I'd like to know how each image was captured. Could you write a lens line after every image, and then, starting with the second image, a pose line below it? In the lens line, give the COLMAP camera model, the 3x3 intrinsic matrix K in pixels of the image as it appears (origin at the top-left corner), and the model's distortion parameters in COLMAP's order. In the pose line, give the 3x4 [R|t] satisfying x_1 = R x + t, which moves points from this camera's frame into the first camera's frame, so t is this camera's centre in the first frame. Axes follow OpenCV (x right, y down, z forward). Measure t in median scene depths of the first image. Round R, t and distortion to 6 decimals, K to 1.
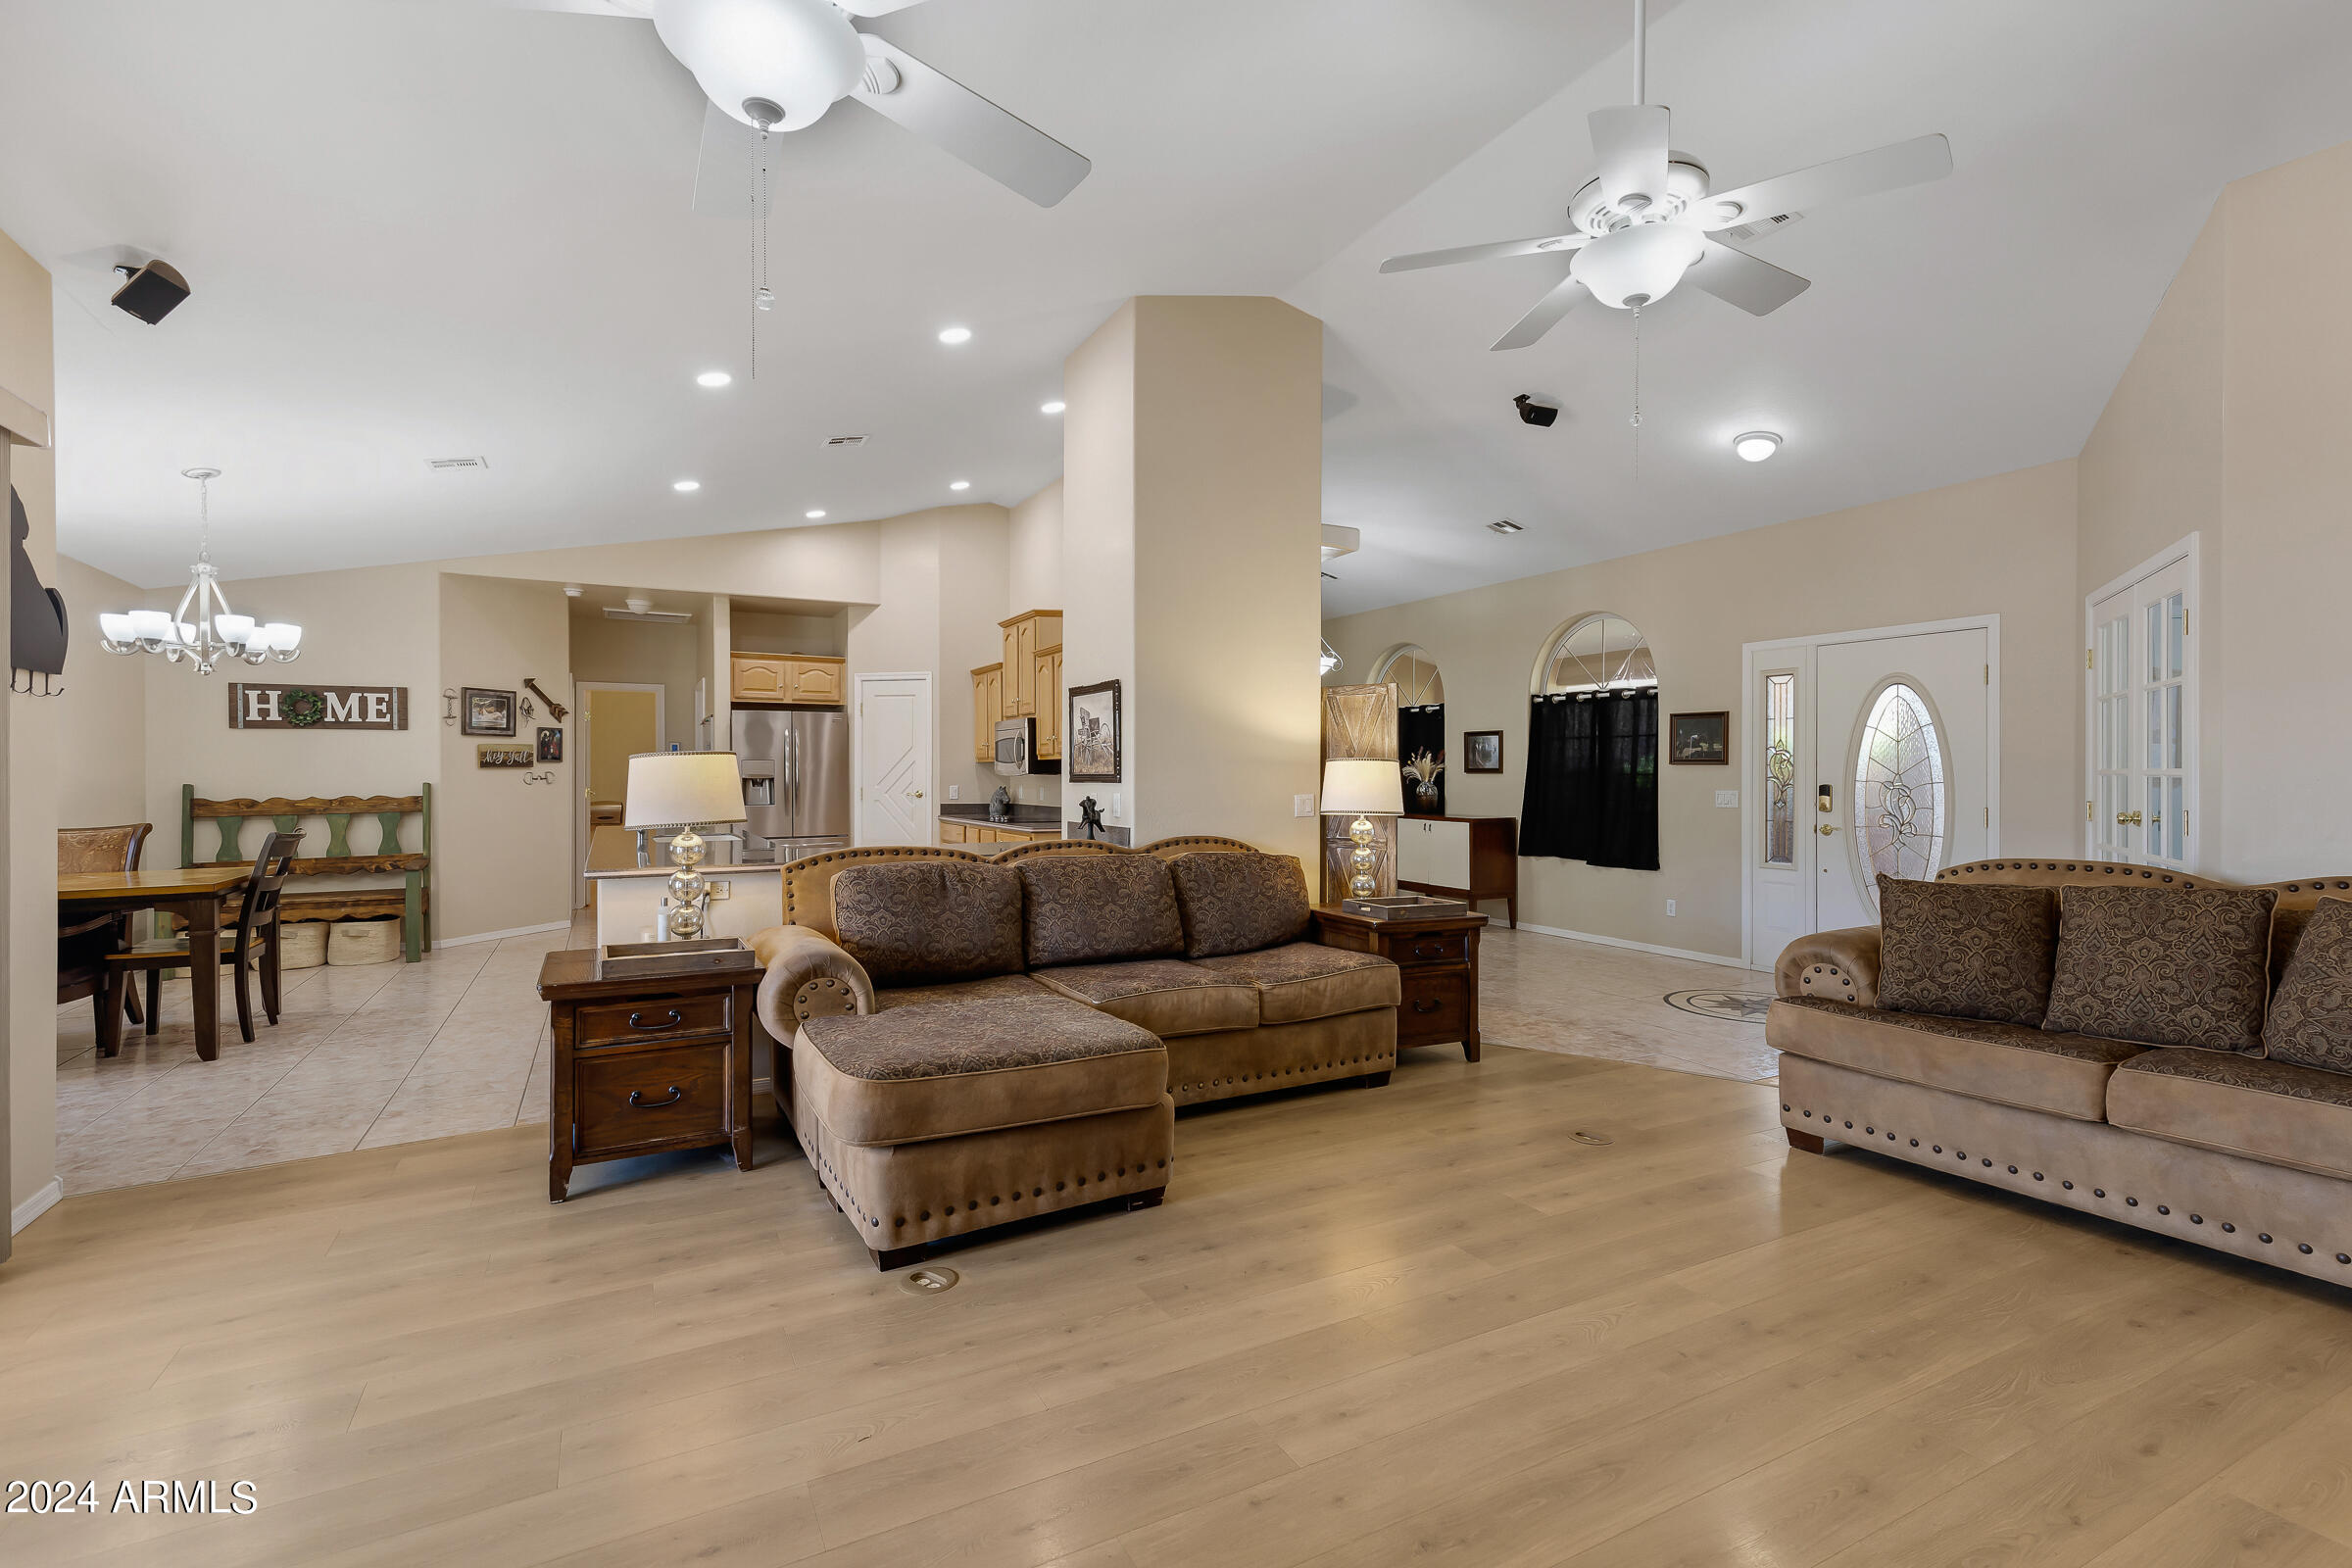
lens RADIAL K [[1052.6, 0, 1176.0], [0, 1052.6, 784.0], [0, 0, 1]] dist [0.010842, 0.000147]
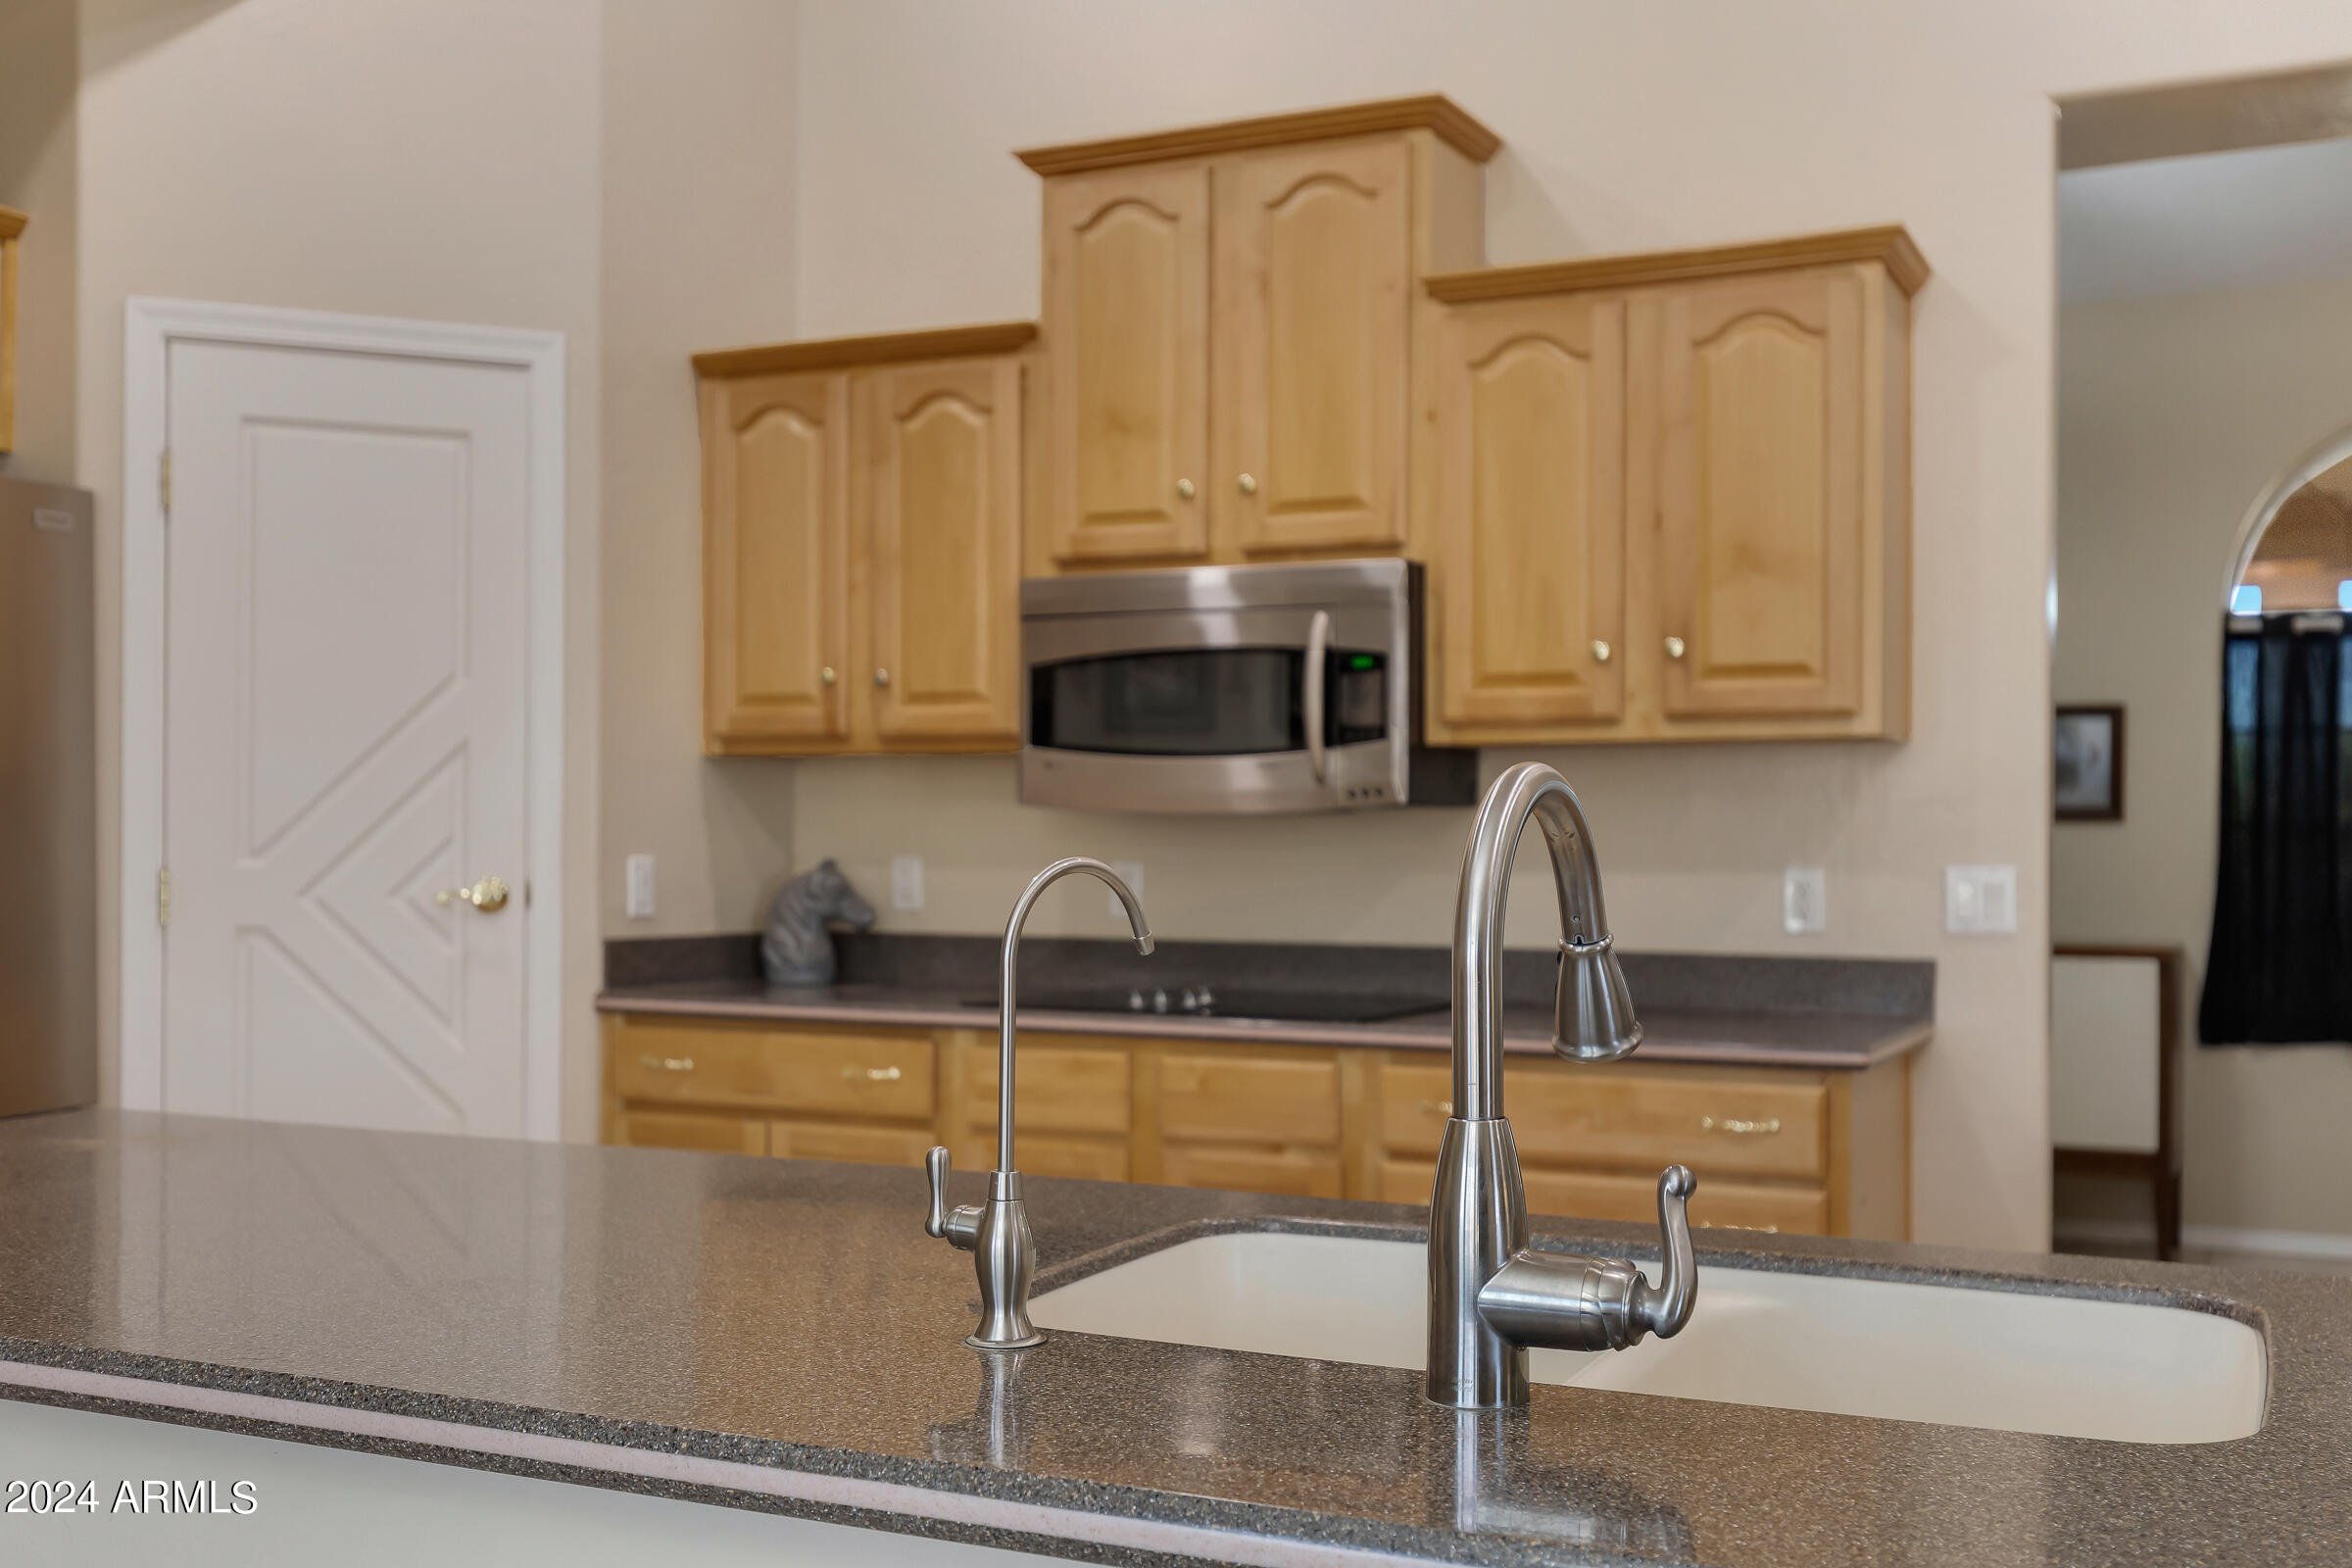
lens RADIAL K [[2322.5, 0, 1220.0], [0, 2322.5, 852.1], [0, 0, 1]] dist [0.003451, 0.005833]
pose [[0.805165, 0.001070, 0.593049, -0.502915], [-0.000621, 0.999999, -0.000961, 0.001314], [-0.593050, 0.000405, 0.805166, 0.651590]]
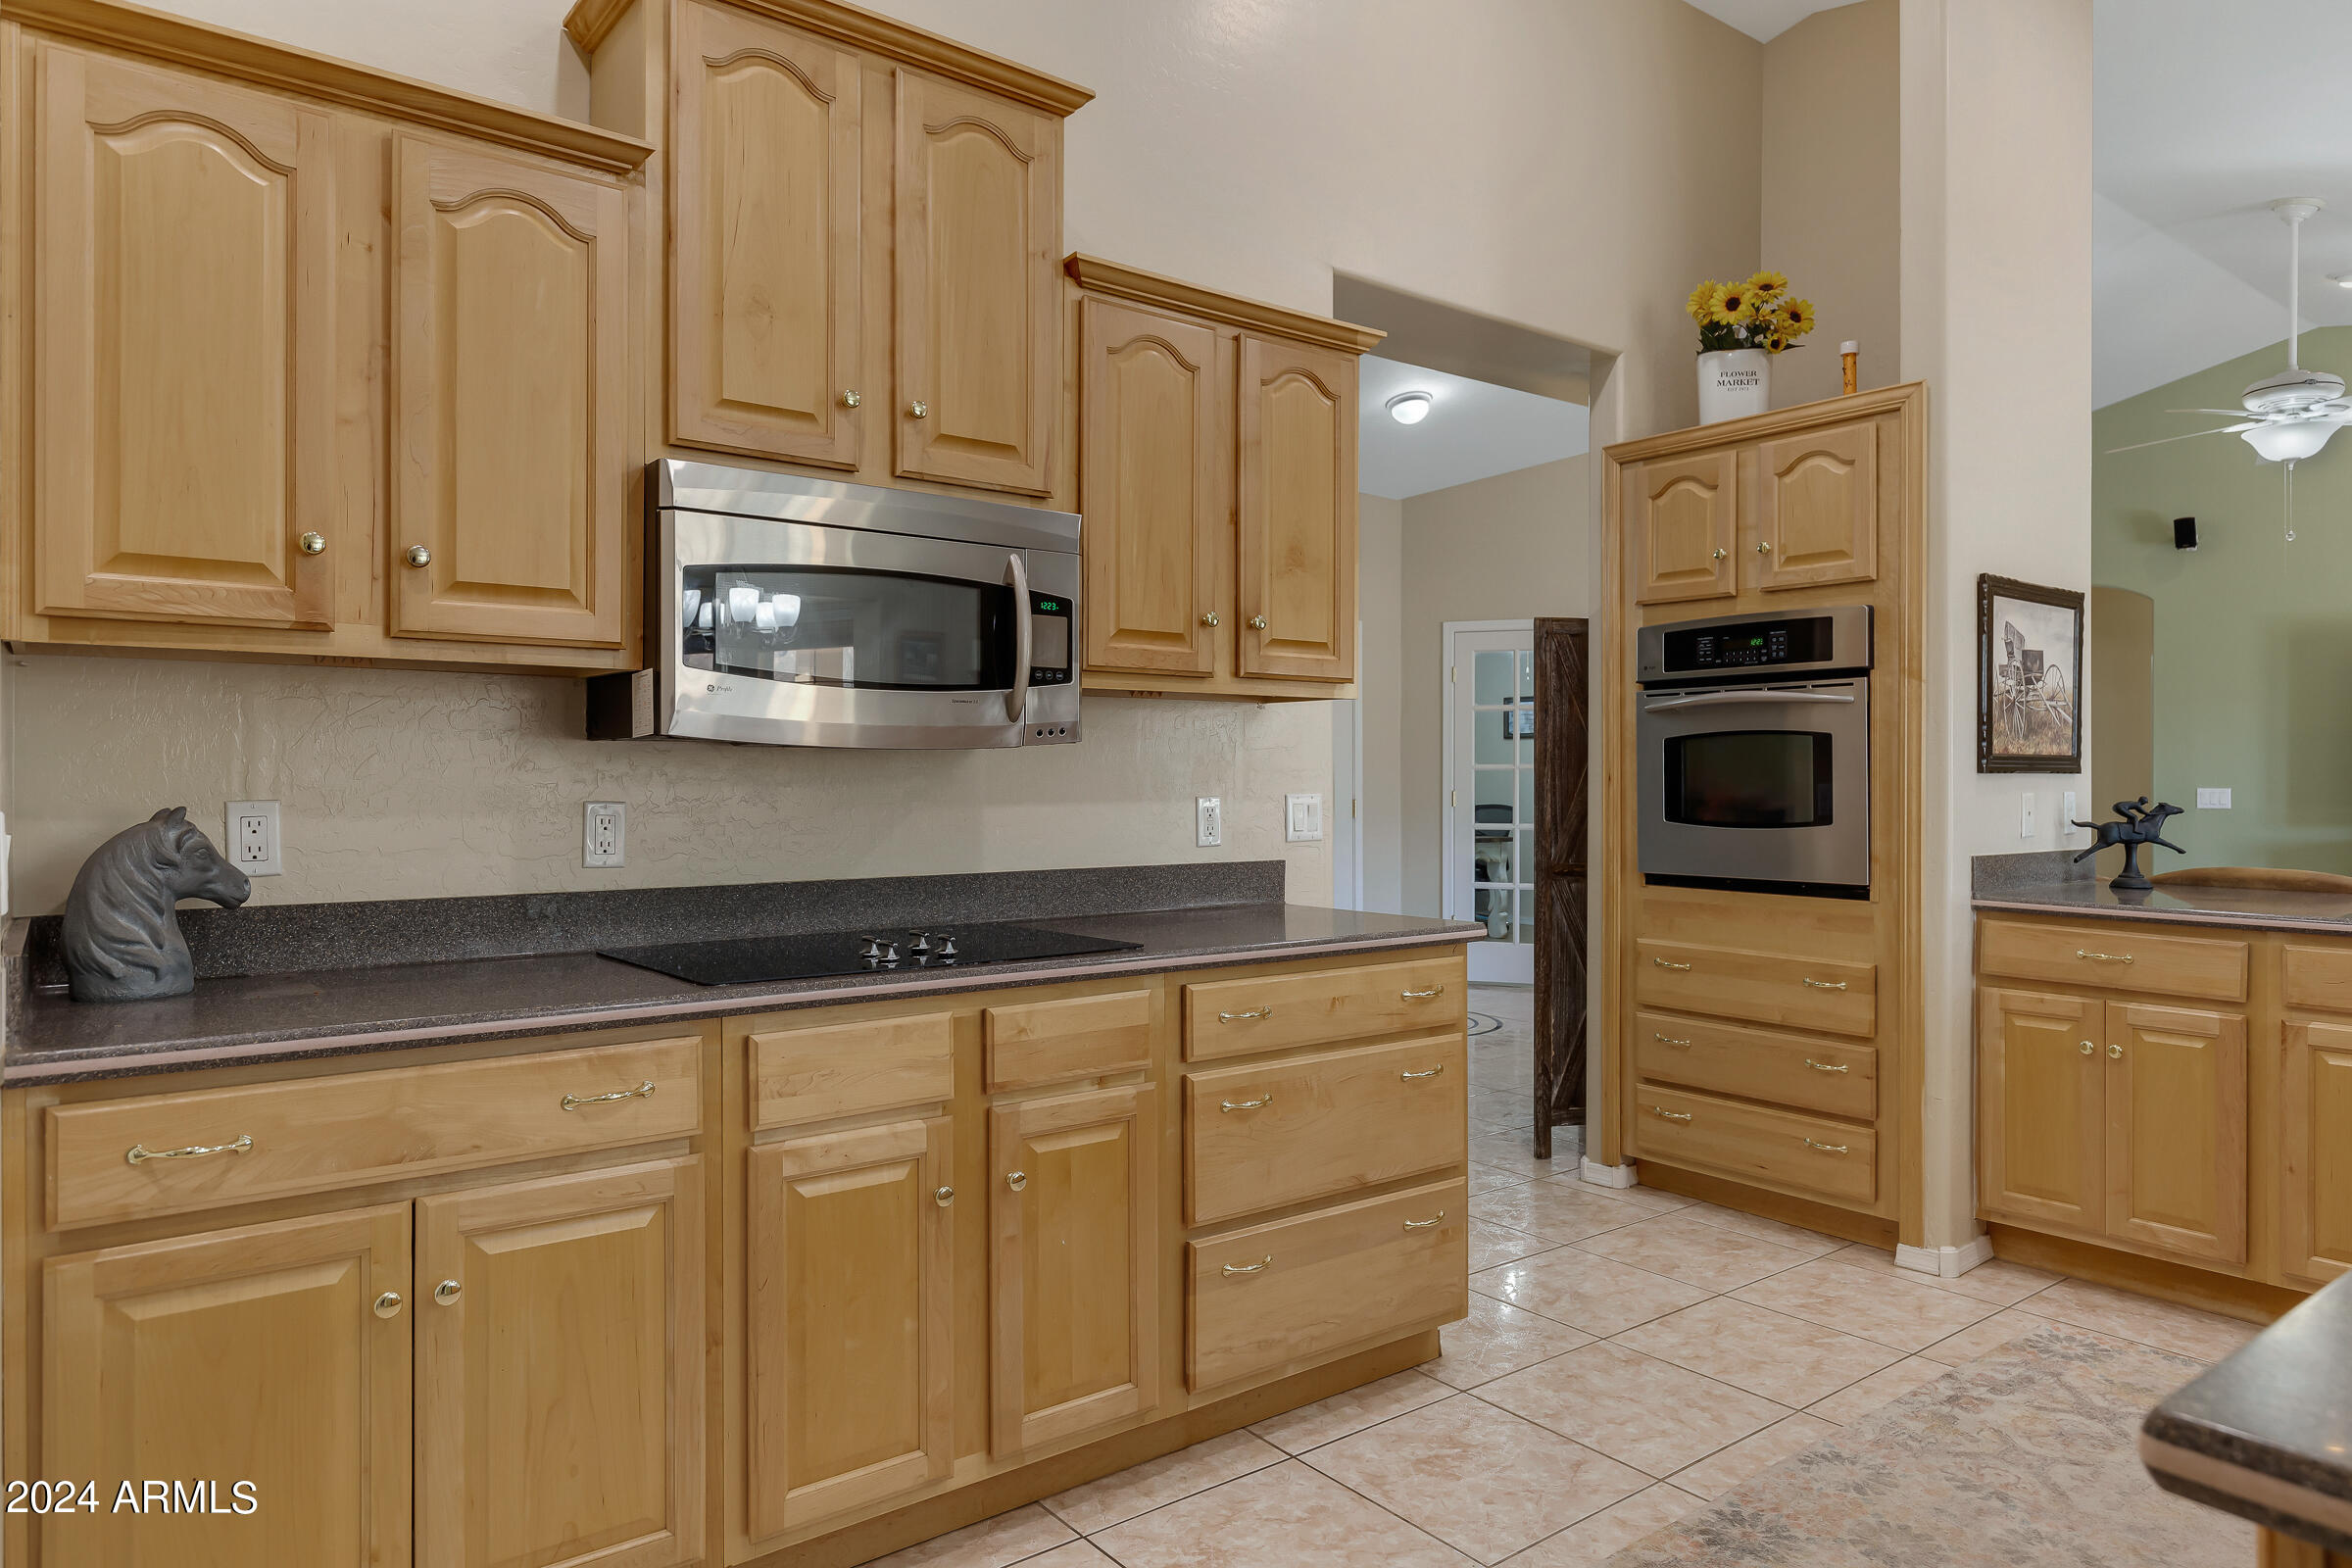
lens RADIAL K [[1396.7, 0, 1082.5], [0, 1396.7, 778.0], [0, 0, 1]] dist [0.001917, 0.000234]
pose [[-0.130337, 0.004276, 0.991460, -0.493351], [0.009035, 0.999954, -0.003125, -0.000357], [-0.991429, 0.008550, -0.130370, 1.105027]]
